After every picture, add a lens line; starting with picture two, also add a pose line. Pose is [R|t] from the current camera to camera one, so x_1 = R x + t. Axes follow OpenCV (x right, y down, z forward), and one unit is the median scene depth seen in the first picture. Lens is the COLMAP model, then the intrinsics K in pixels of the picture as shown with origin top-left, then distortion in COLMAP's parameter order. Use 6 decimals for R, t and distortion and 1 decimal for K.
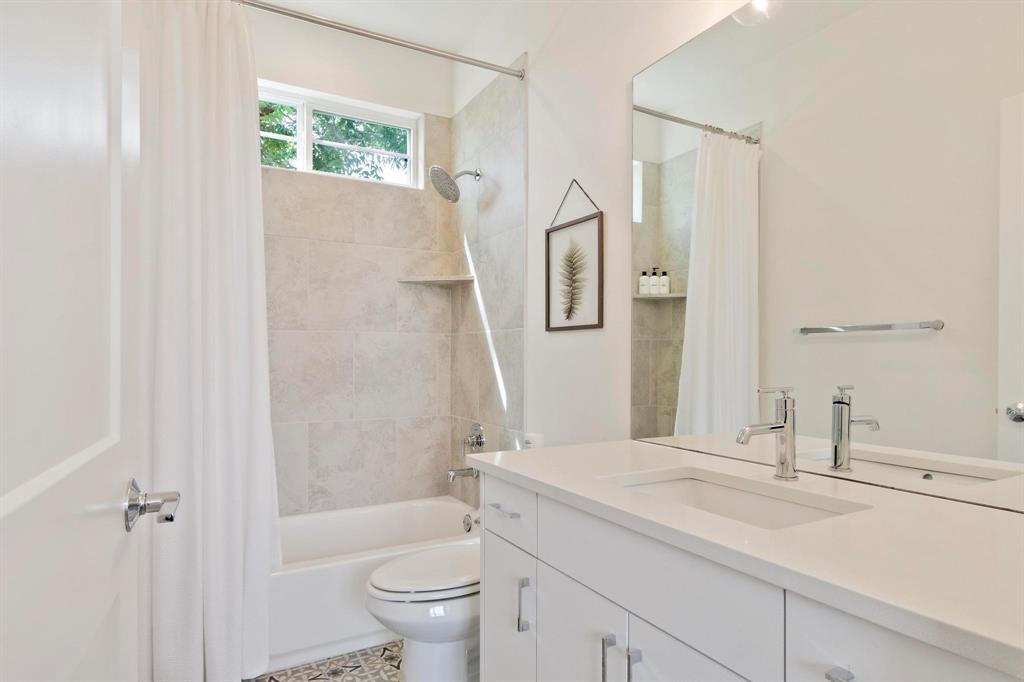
lens RADIAL K [[577.5, 0, 513.9], [0, 577.5, 341.9], [0, 0, 1]] dist [0.006897, -0.002168]
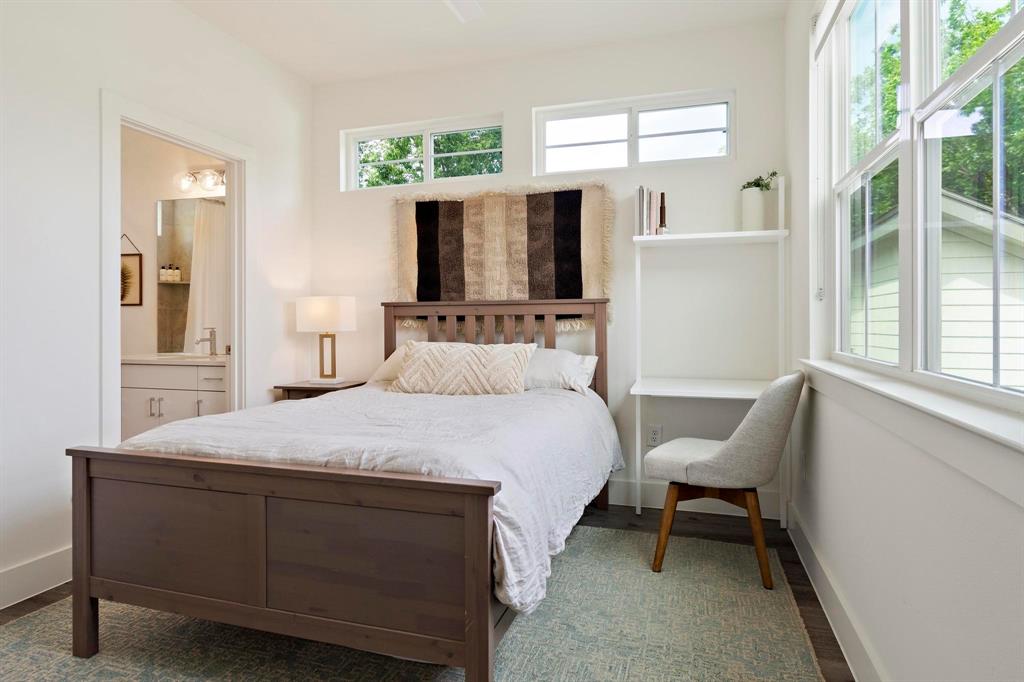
lens RADIAL K [[577.5, 0, 508.3], [0, 577.5, 334.4], [0, 0, 1]] dist [0.006897, -0.002168]
pose [[0.725794, -0.016340, 0.687718, -0.198016], [-0.017550, 0.998953, 0.042257, -0.017622], [-0.687688, -0.042739, 0.724747, -0.879464]]
